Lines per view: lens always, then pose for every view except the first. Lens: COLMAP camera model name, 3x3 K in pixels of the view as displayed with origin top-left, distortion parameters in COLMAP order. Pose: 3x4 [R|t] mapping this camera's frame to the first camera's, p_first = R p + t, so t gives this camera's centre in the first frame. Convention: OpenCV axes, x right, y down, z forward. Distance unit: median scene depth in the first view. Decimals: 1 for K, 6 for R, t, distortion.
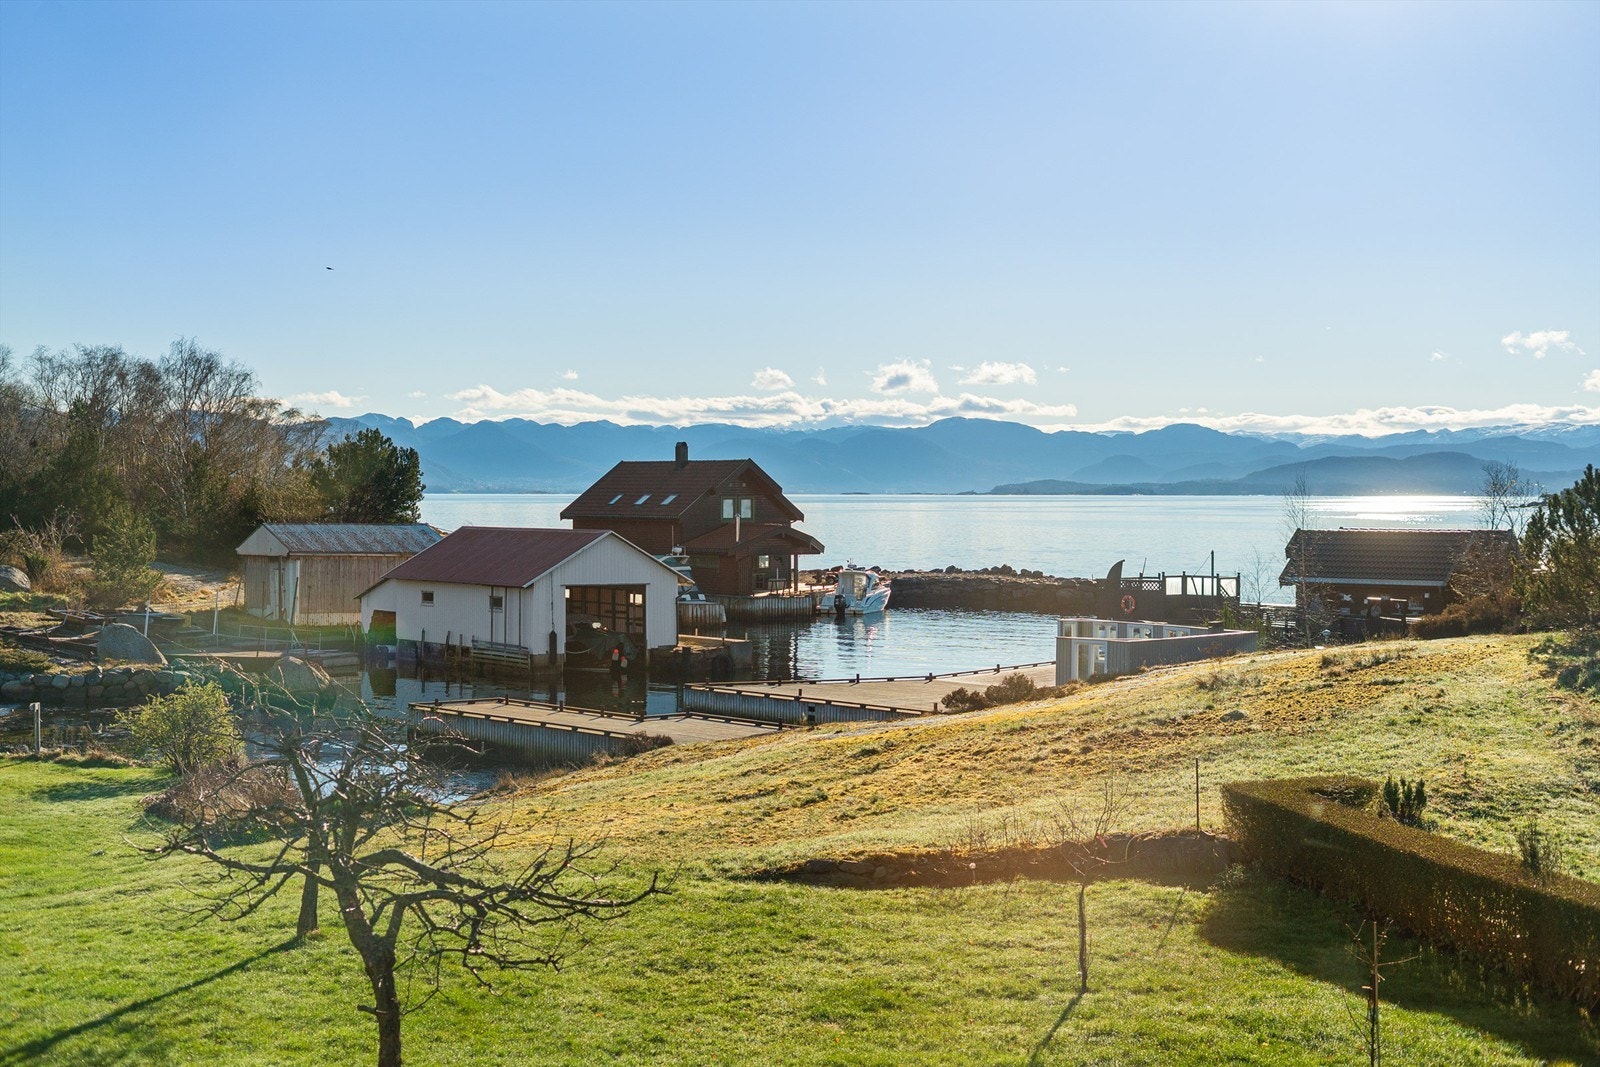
lens RADIAL K [[1494.8, 0, 800.0], [0, 1494.8, 533.5], [0, 0, 1]] dist [-0.001643, -0.000819]
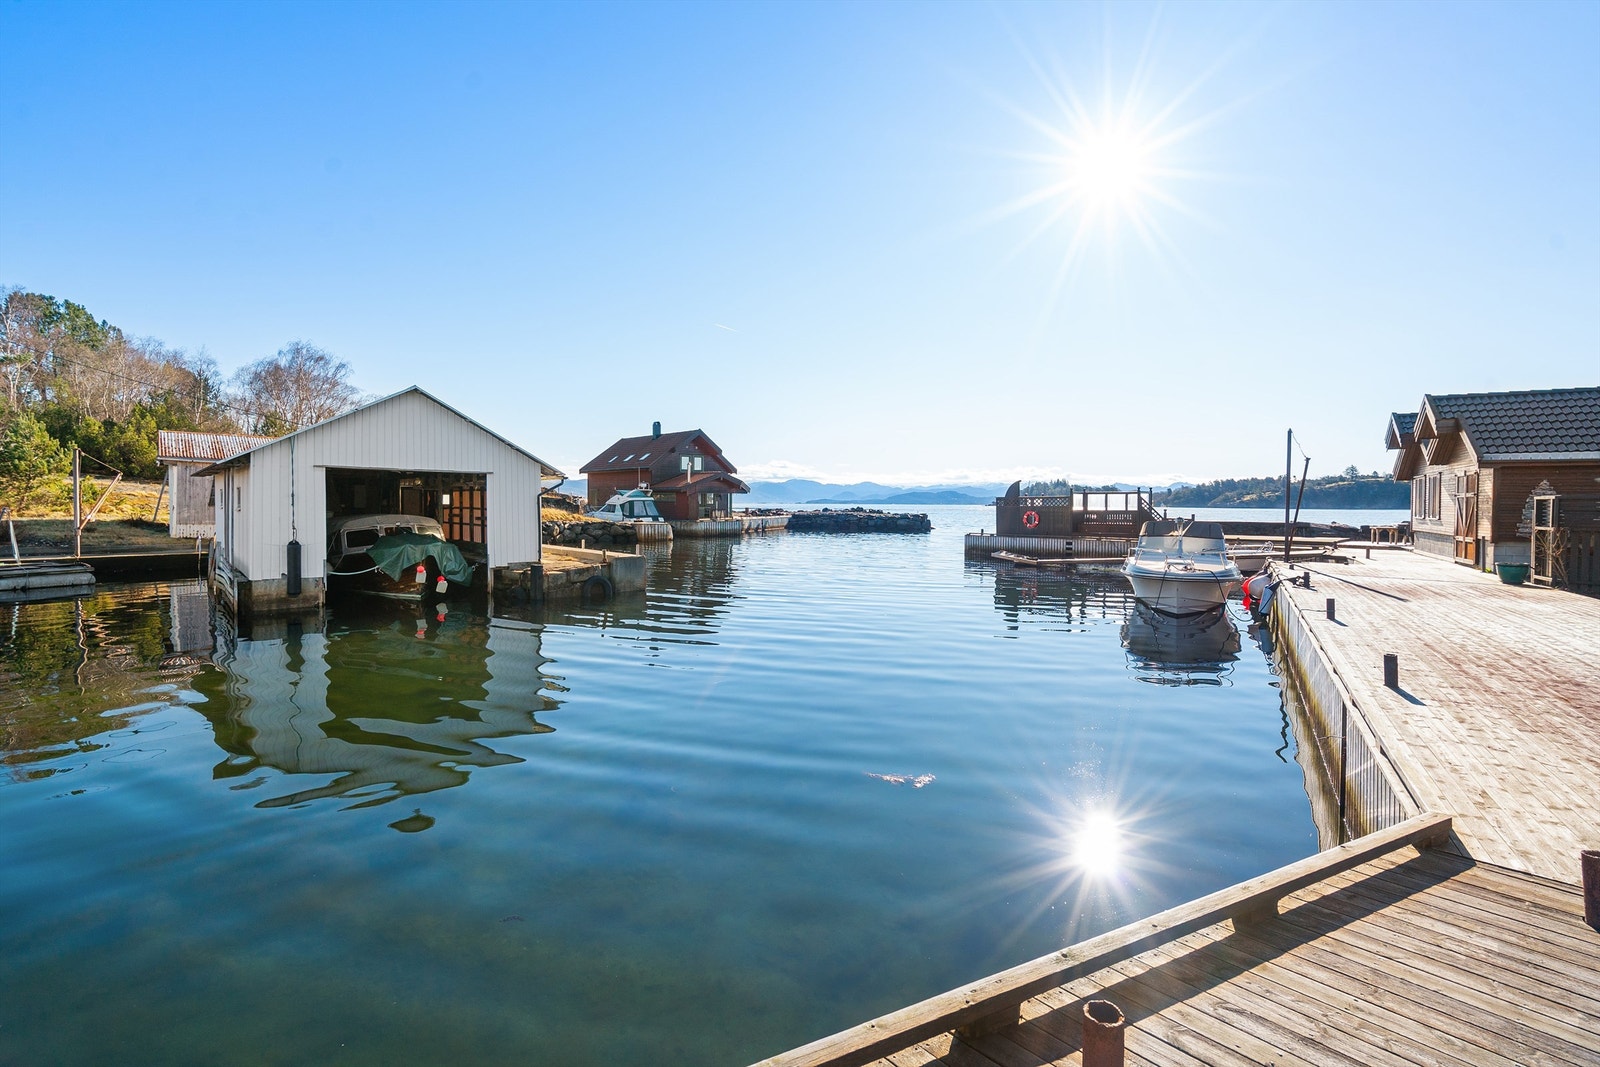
lens RADIAL K [[724.8, 0, 795.8], [0, 724.8, 524.4], [0, 0, 1]] dist [0.000826, 0.000162]
pose [[0.996980, 0.003090, 0.077592, 0.006241], [-0.005774, 0.999392, 0.034392, 0.021112], [-0.077439, -0.034736, 0.996392, 0.309112]]
